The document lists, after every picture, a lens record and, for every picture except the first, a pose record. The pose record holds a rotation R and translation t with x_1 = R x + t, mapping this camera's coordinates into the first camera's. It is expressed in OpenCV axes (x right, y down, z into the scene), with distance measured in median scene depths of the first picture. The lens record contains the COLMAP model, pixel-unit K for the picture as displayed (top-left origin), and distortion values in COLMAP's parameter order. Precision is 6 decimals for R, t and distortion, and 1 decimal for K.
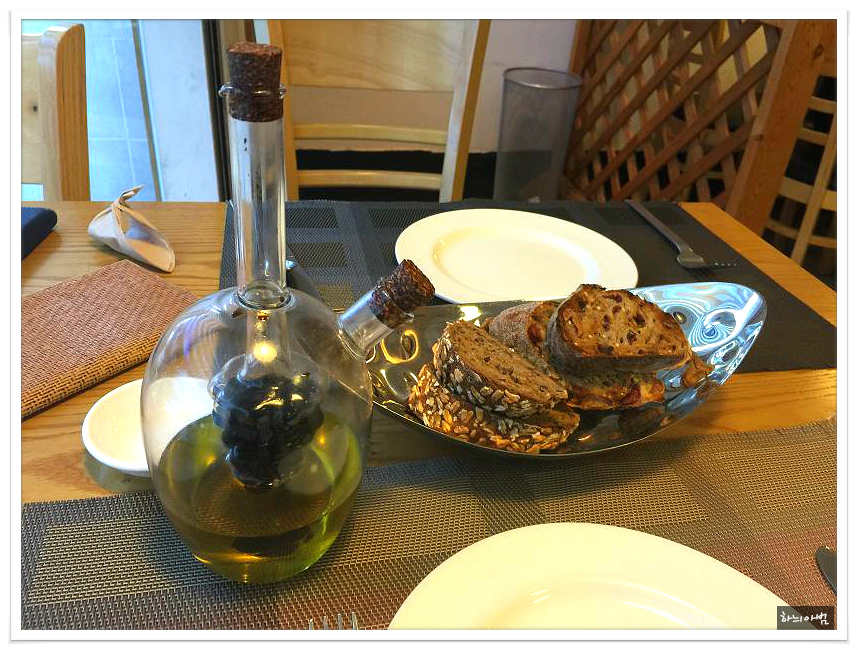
lens RADIAL K [[721.1, 0, 429.0], [0, 721.1, 325.0], [0, 0, 1]] dist [0.067495, -0.144981]
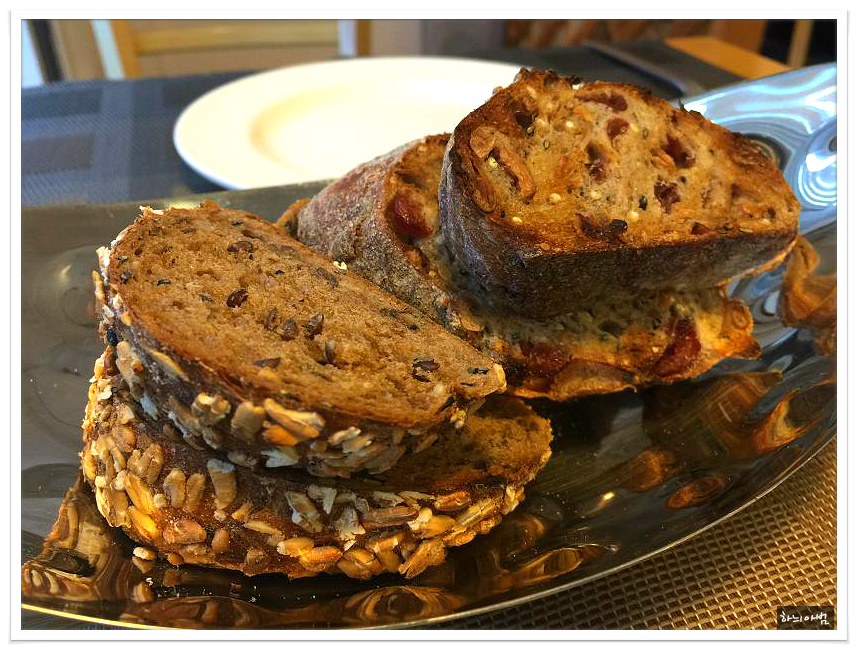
lens RADIAL K [[721.1, 0, 429.0], [0, 721.1, 325.0], [0, 0, 1]] dist [0.067495, -0.144981]
pose [[0.991451, -0.122542, 0.044818, 0.138577], [0.119966, 0.991184, 0.056243, 0.048632], [-0.051315, -0.050386, 0.997411, 0.649236]]
